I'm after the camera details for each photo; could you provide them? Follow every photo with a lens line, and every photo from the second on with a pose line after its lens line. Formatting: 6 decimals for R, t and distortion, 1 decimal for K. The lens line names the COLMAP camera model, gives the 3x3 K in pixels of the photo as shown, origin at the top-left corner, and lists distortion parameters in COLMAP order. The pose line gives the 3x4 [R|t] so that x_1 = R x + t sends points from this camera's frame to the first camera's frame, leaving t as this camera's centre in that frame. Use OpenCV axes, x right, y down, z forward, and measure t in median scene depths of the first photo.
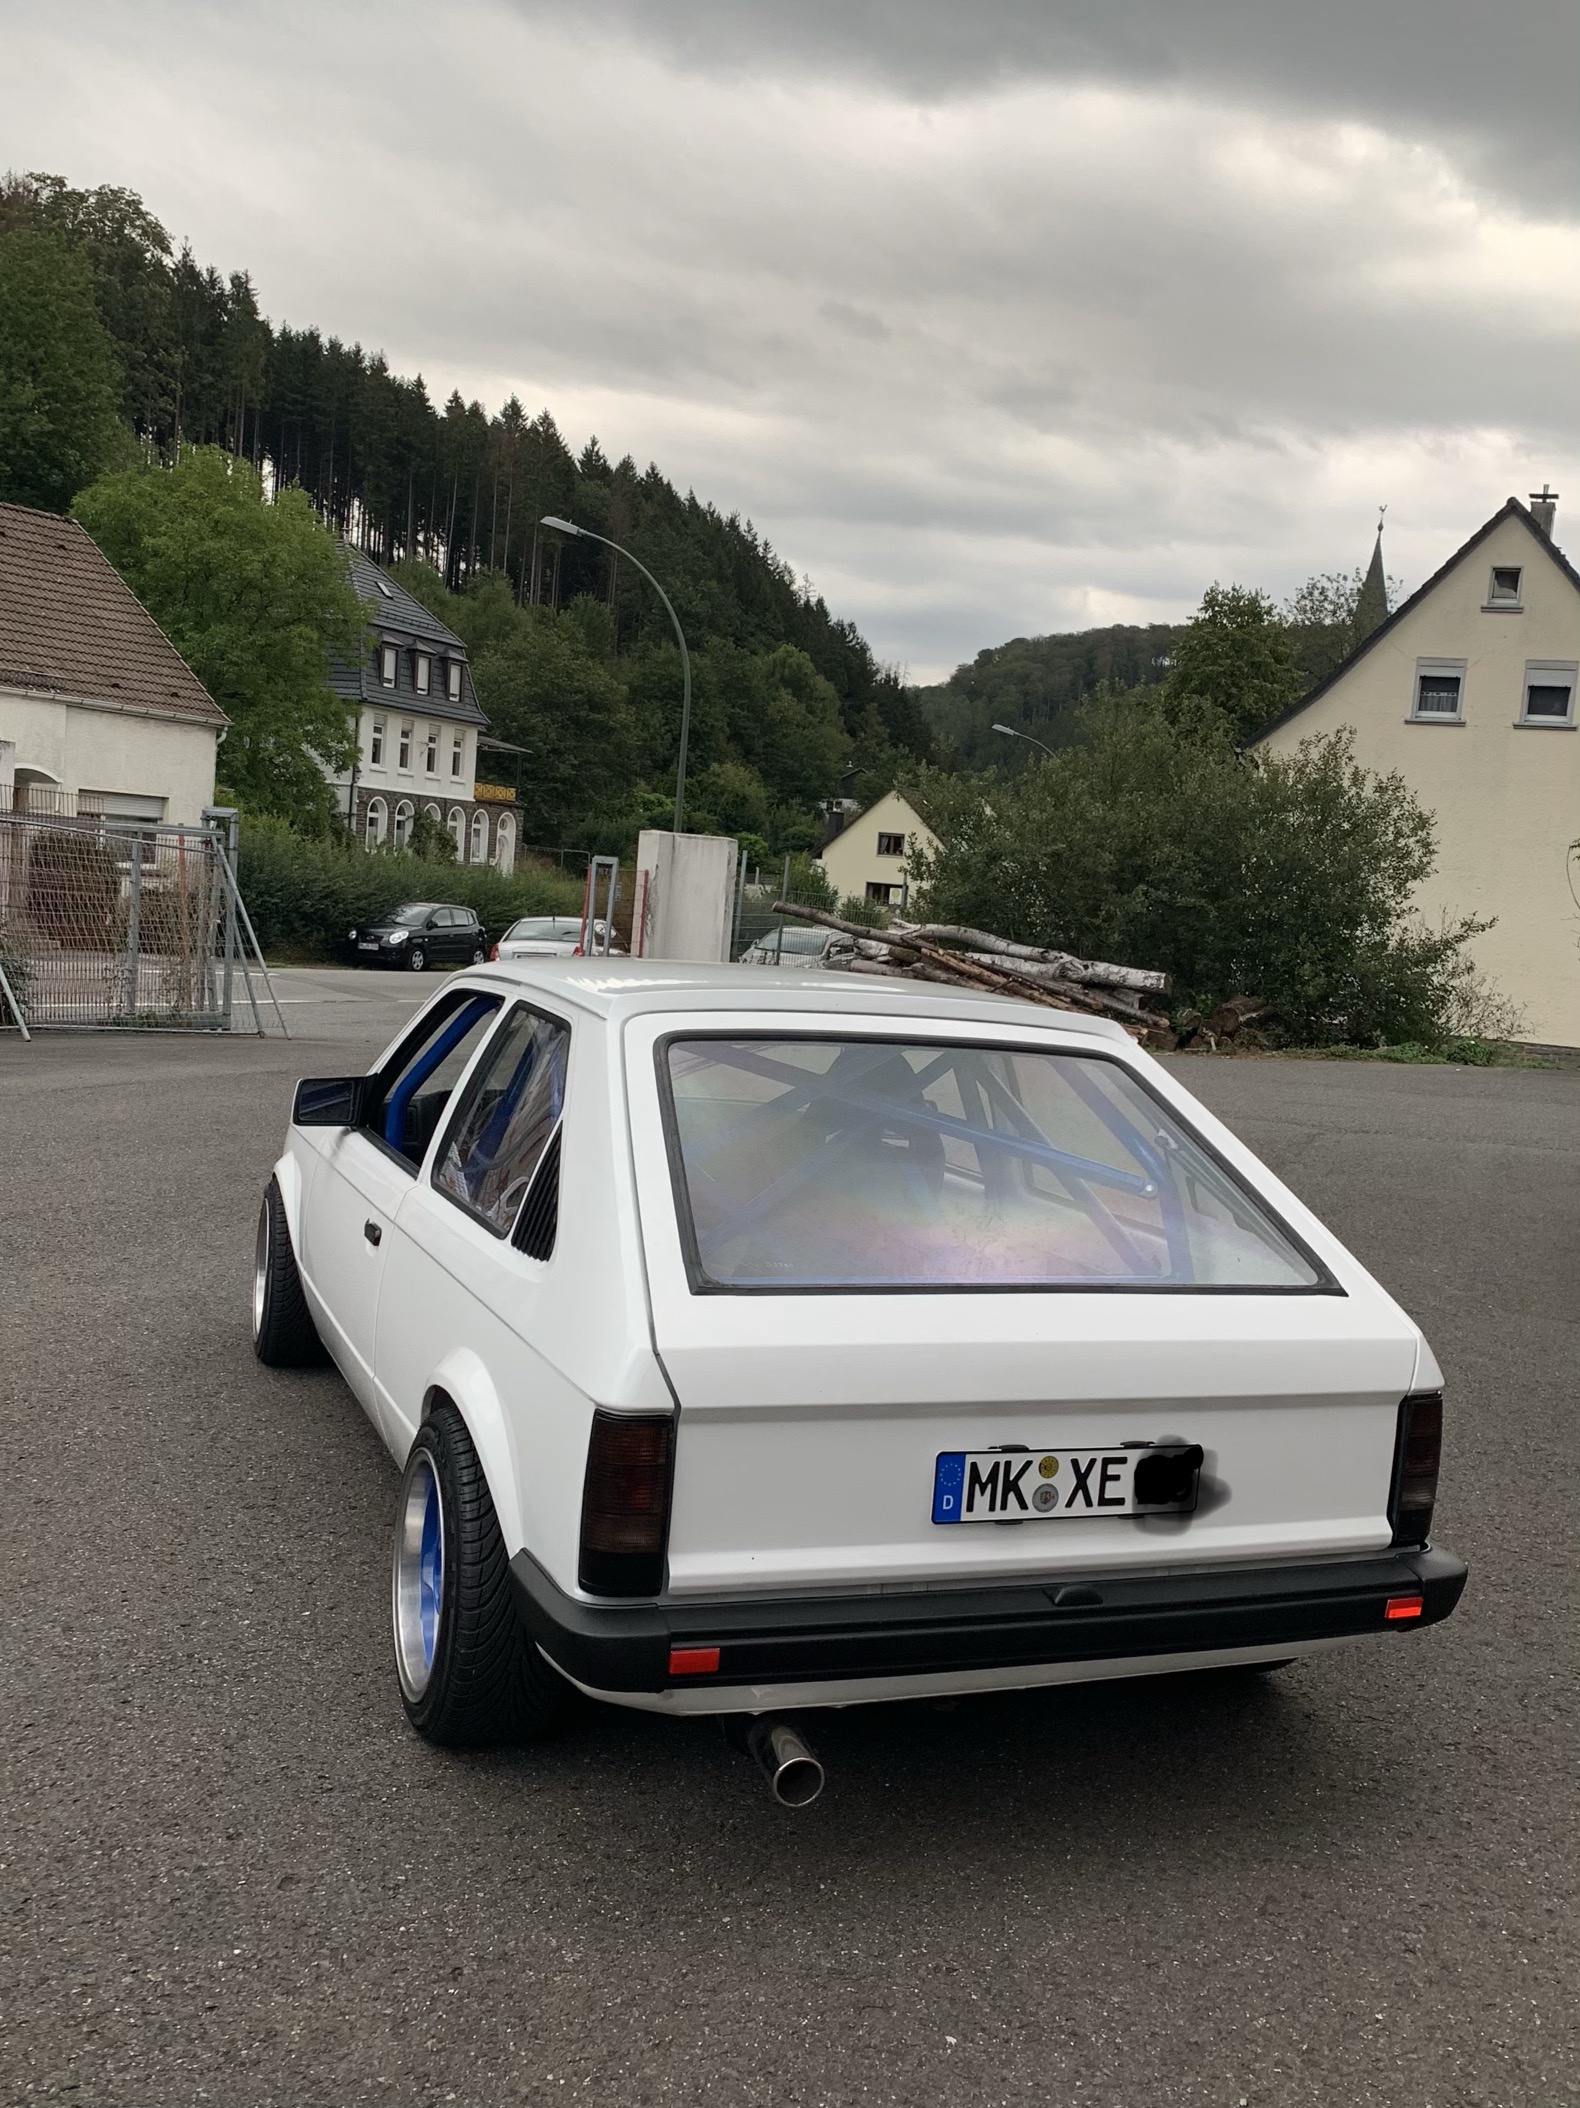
lens RADIAL K [[2028.7, 0, 805.4], [0, 2028.7, 1064.8], [0, 0, 1]] dist [0.020625, 0.000000]
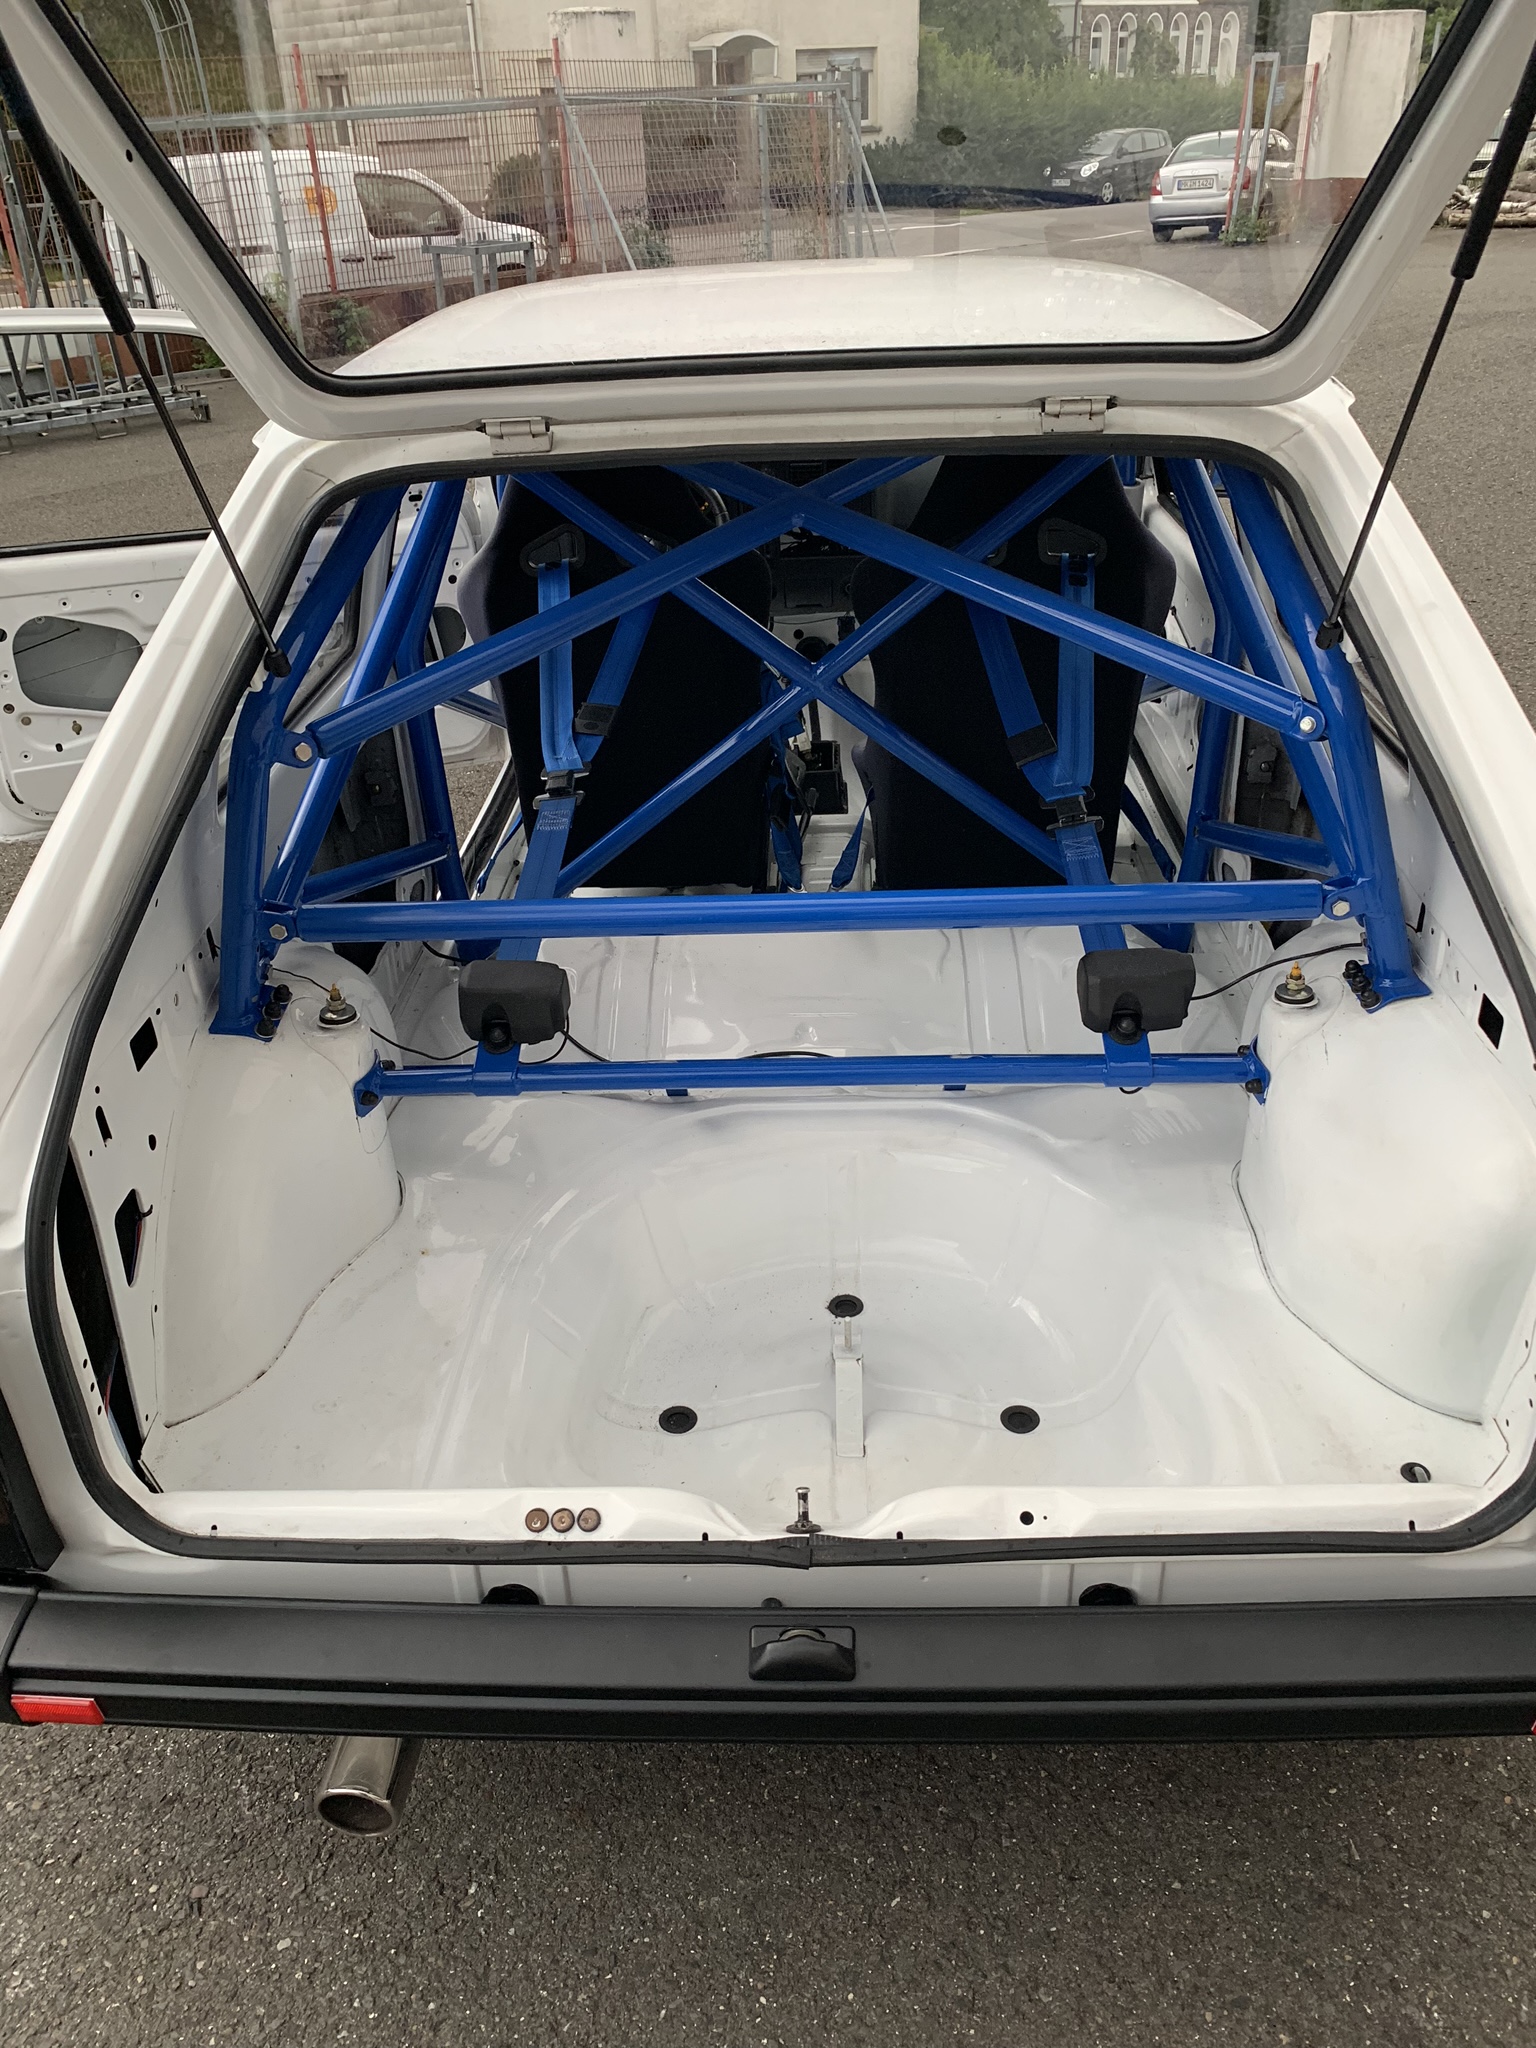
lens RADIAL K [[1537.7, 0, 758.9], [0, 1537.7, 1044.9], [0, 0, 1]] dist [0.016656, -0.024413]
pose [[0.899825, 0.120850, -0.419179, 0.035113], [0.077095, 0.901691, 0.425453, -0.007038], [0.429385, -0.415149, 0.802047, 0.097037]]
